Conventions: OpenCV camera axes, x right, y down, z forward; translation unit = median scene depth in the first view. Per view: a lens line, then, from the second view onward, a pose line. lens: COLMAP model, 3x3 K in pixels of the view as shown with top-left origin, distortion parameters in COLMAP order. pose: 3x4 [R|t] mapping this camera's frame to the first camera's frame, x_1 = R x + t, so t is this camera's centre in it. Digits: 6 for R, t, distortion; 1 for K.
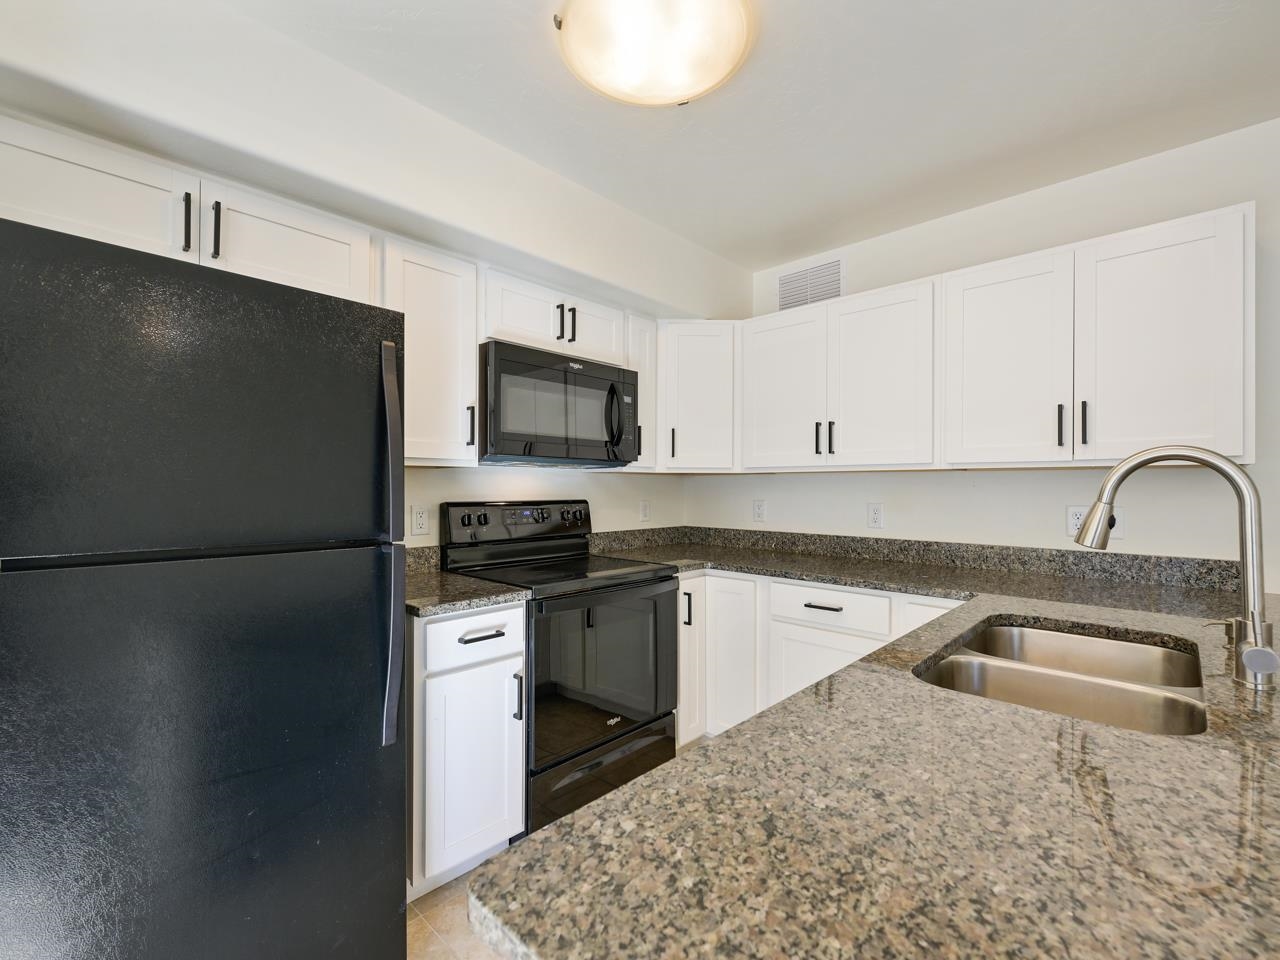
lens RADIAL K [[576.1, 0, 643.4], [0, 576.1, 489.1], [0, 0, 1]] dist [-0.000400, -0.000037]
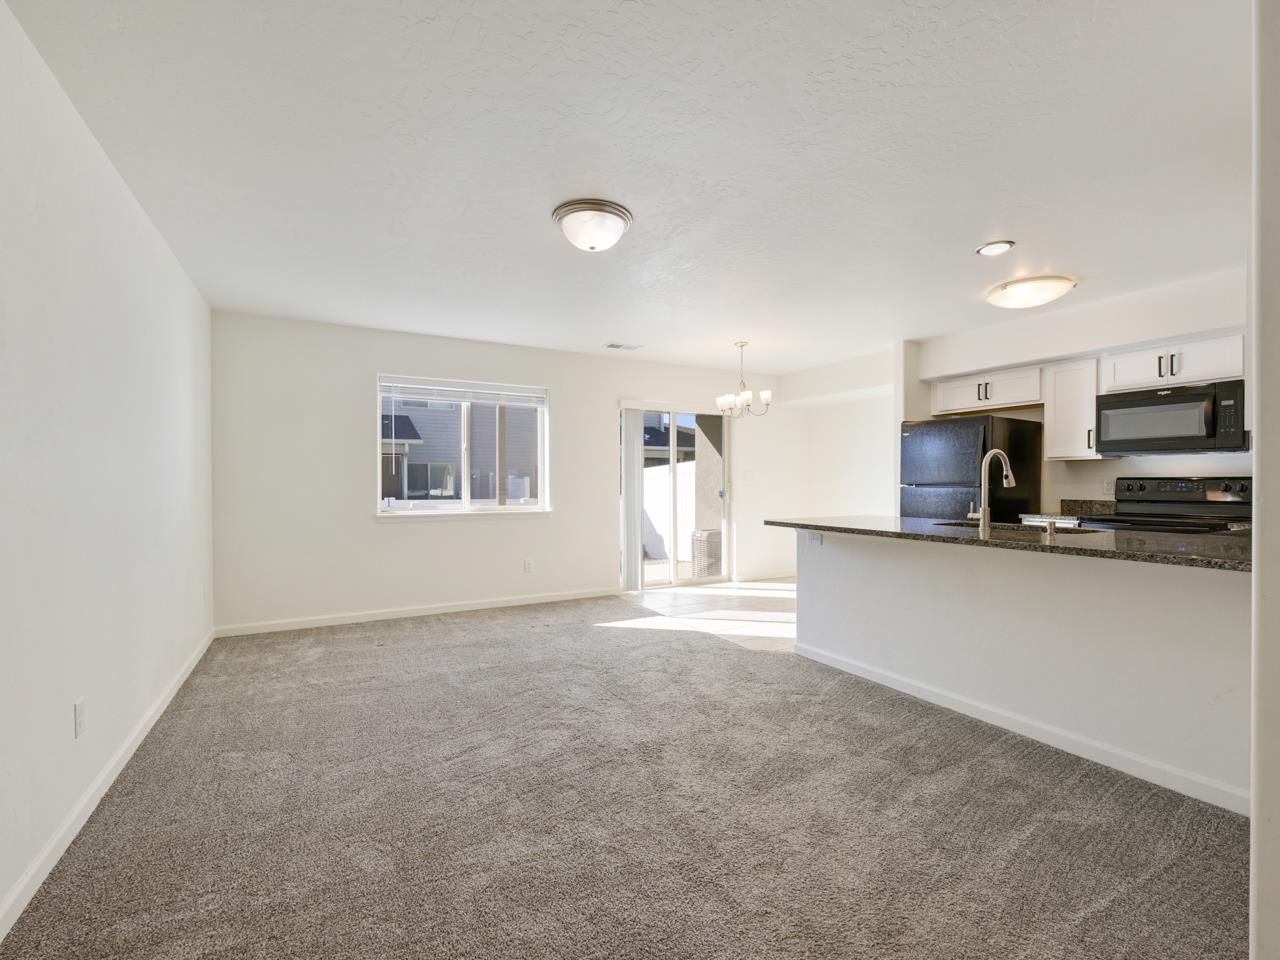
lens RADIAL K [[576.1, 0, 643.4], [0, 576.1, 489.1], [0, 0, 1]] dist [-0.000400, -0.000037]
pose [[-0.327751, 0.005727, -0.944747, 1.736694], [-0.002612, 0.999972, 0.006968, 0.045744], [0.944761, 0.004752, -0.327727, 0.131552]]
